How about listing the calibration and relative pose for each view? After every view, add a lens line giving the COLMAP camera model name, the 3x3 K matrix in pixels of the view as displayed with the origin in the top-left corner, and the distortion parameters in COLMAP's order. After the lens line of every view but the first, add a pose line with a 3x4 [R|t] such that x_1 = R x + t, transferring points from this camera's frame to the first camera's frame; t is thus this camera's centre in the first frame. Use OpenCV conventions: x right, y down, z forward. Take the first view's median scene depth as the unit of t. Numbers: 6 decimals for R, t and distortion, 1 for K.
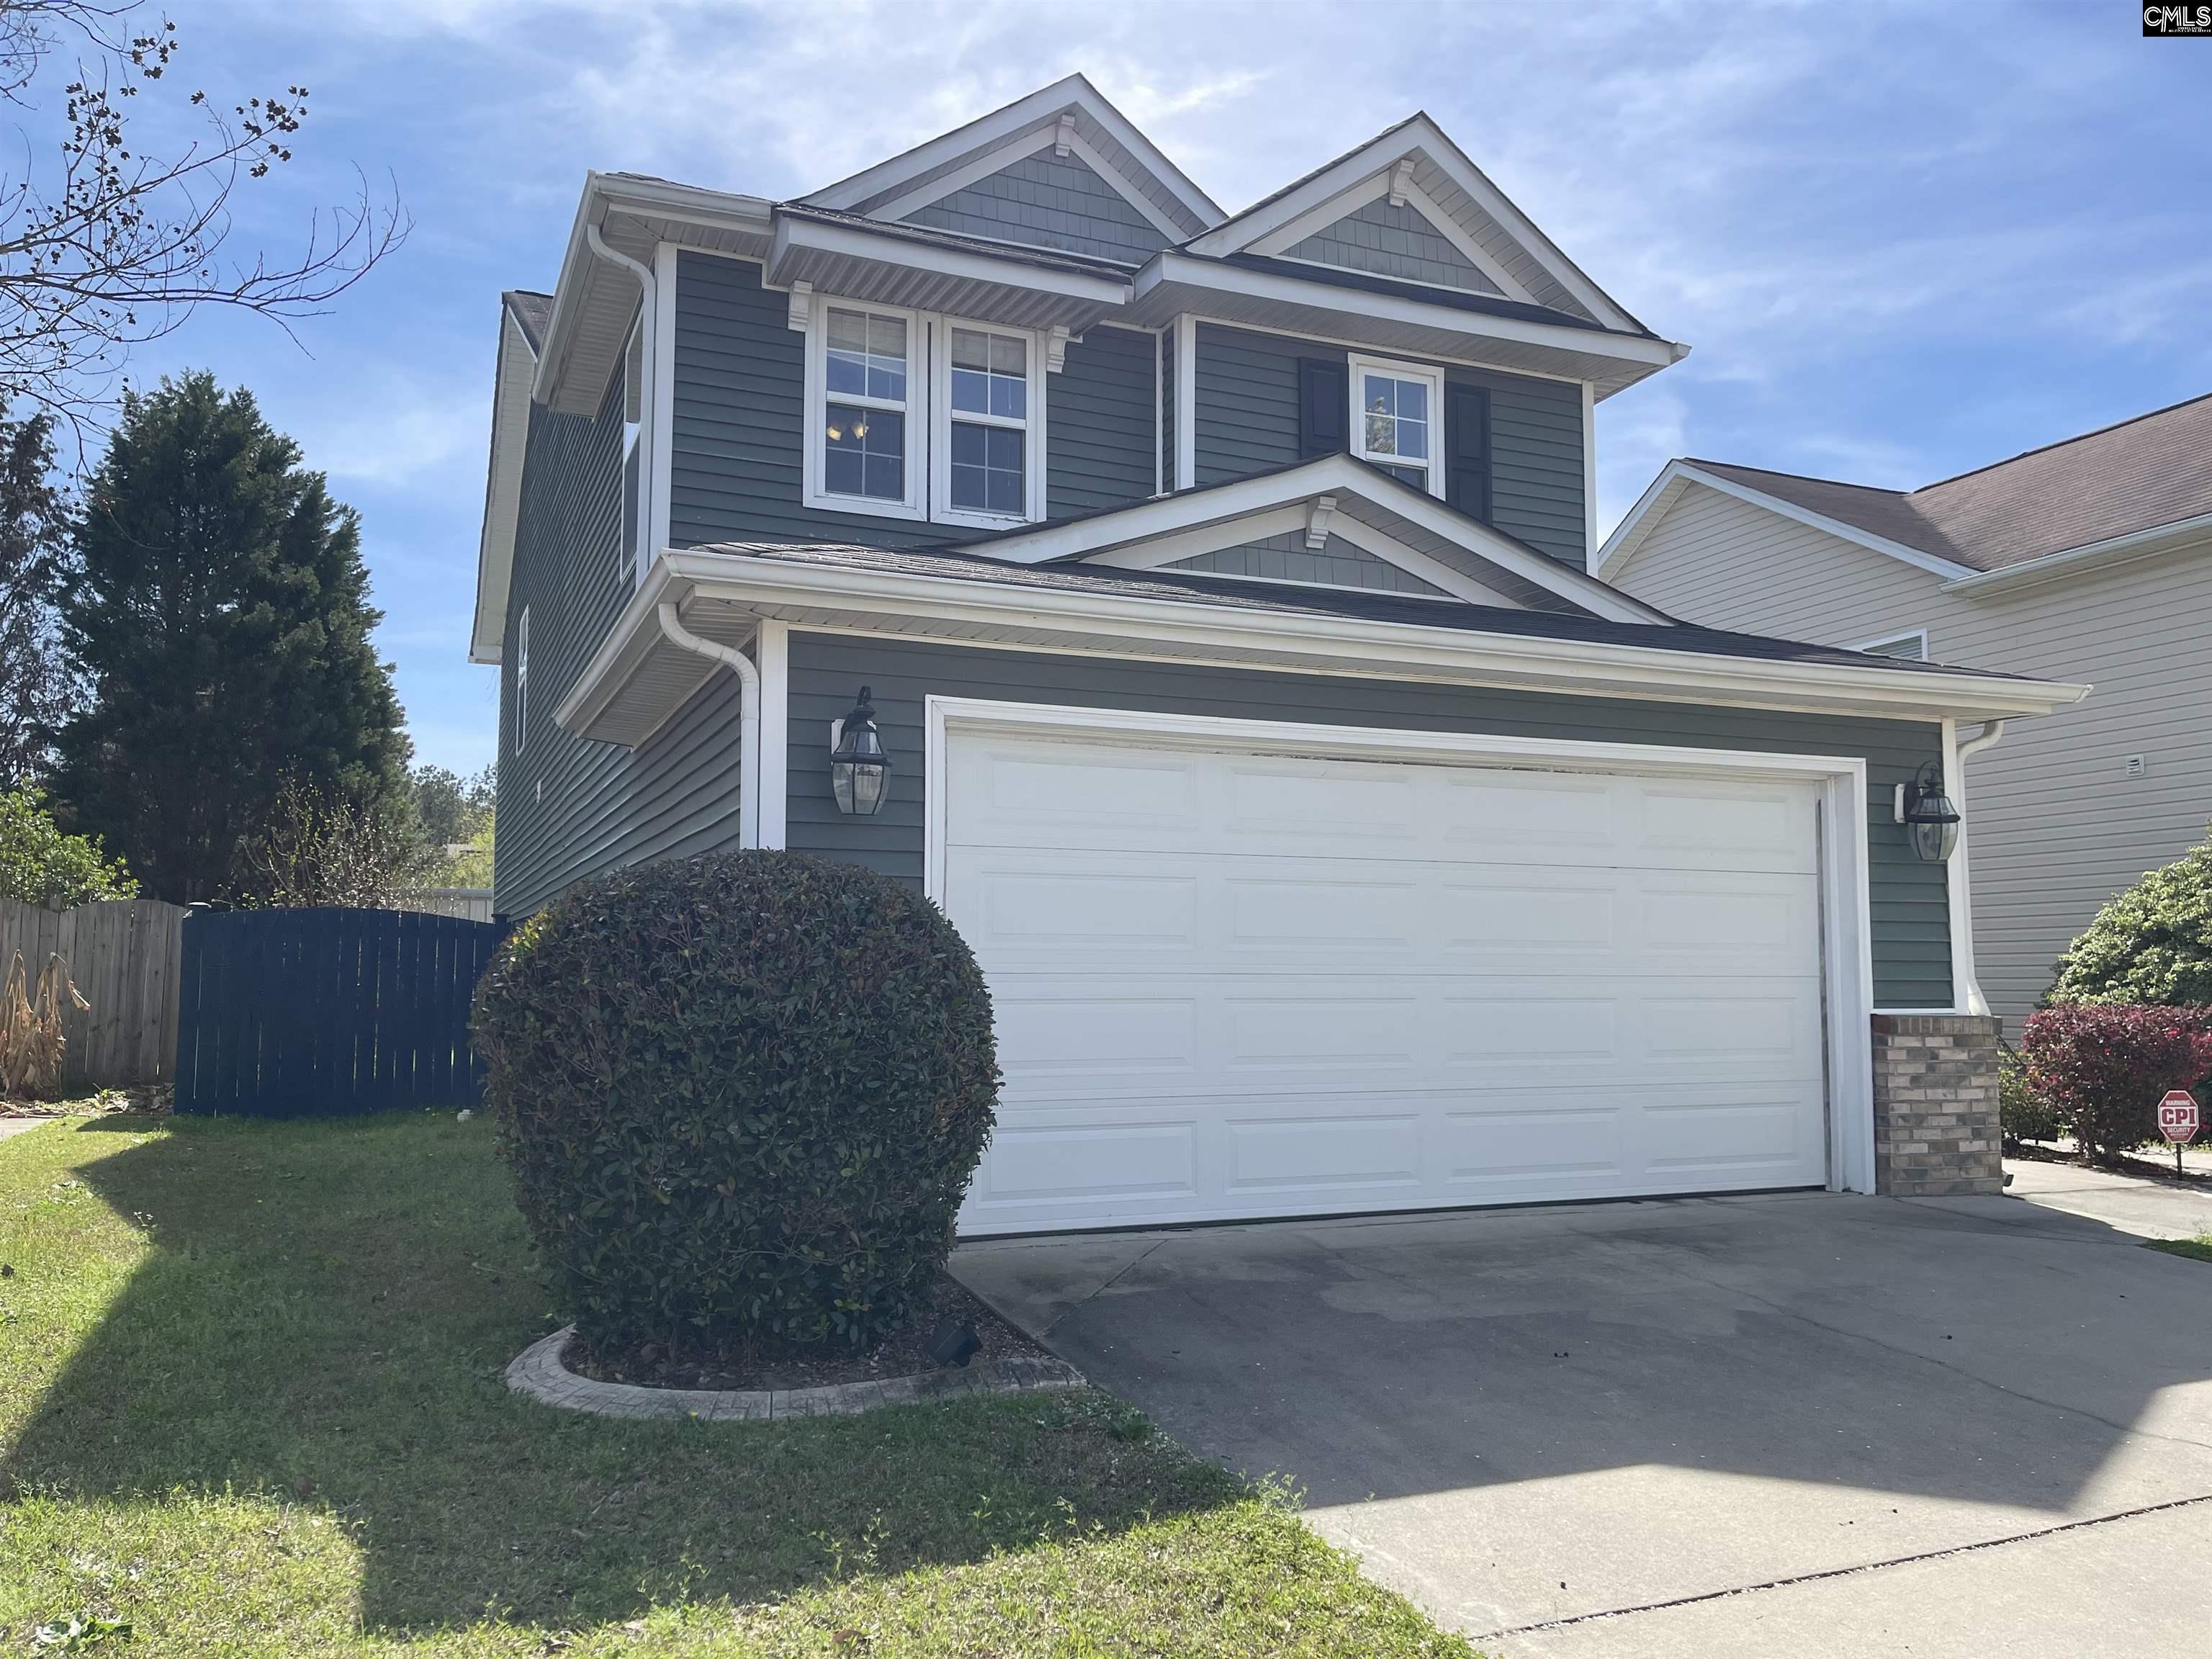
lens RADIAL K [[1670.9, 0, 1102.7], [0, 1670.9, 827.6], [0, 0, 1]] dist [0.013228, 0.004681]
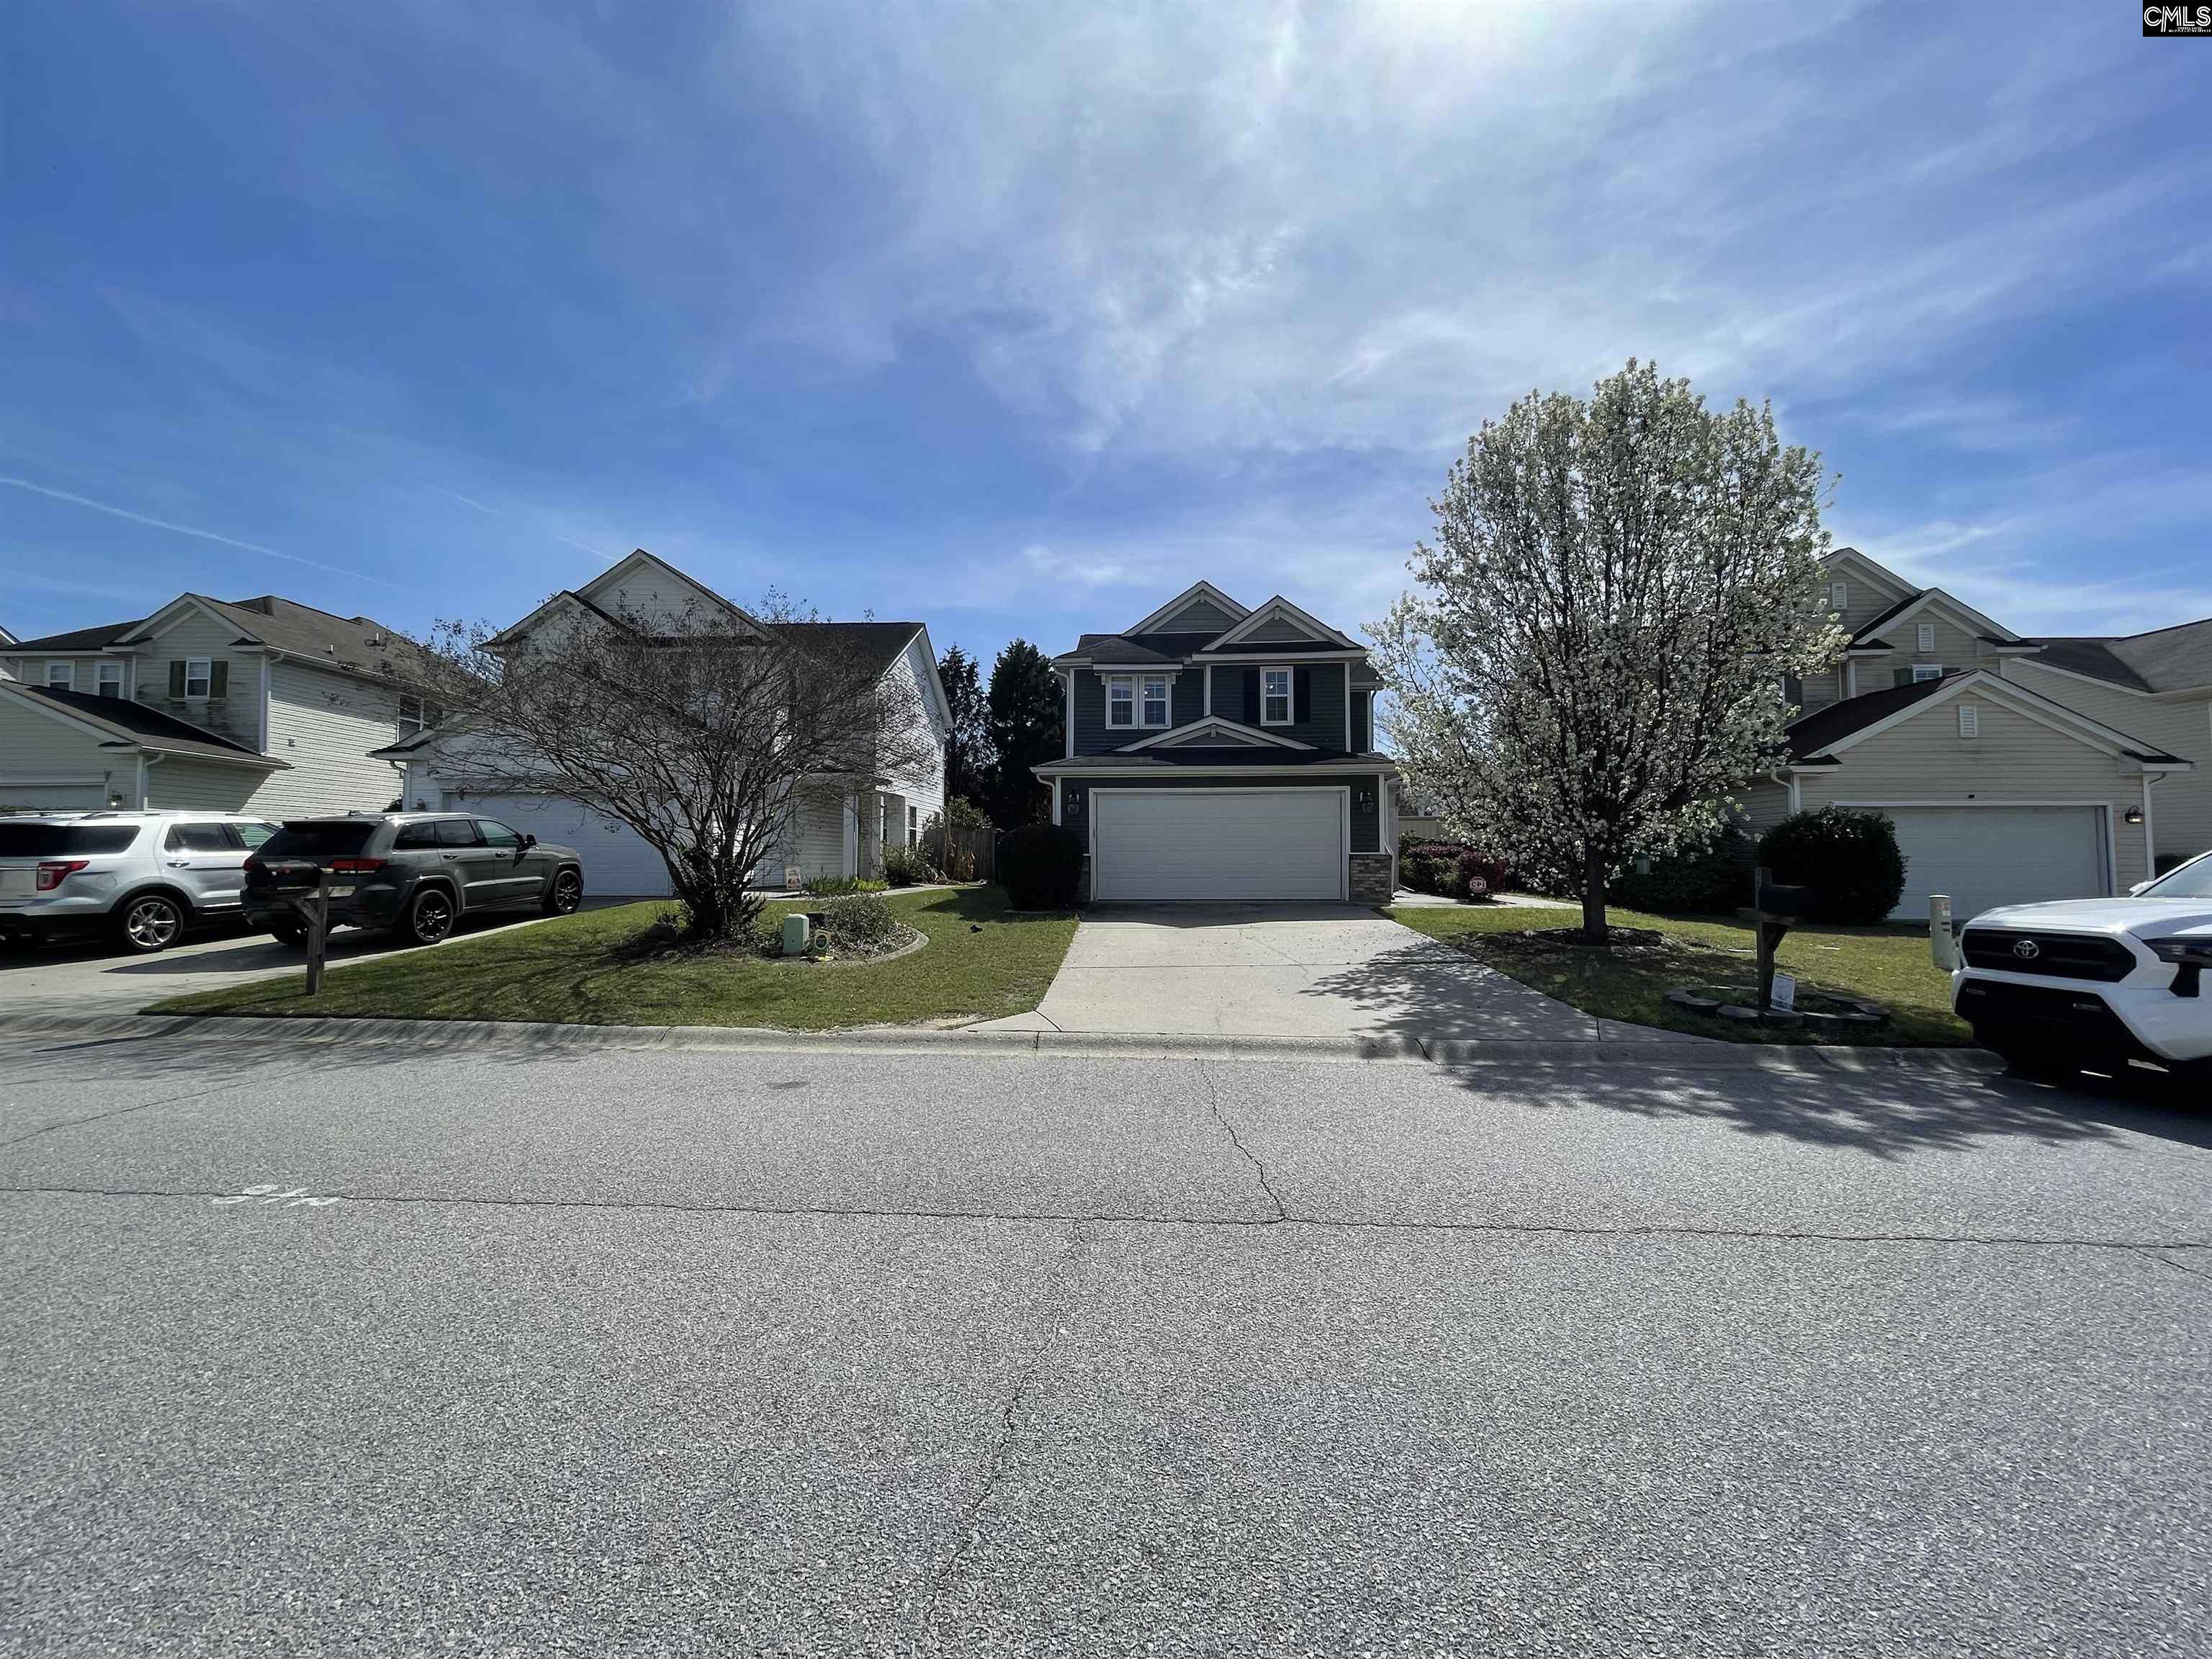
lens RADIAL K [[887.6, 0, 1107.8], [0, 887.6, 828.1], [0, 0, 1]] dist [0.000290, 0.000021]
pose [[0.898675, -0.015804, -0.438329, 0.644518], [0.041853, 0.997880, 0.049829, -0.052866], [0.436613, -0.063125, 0.897432, -0.787202]]
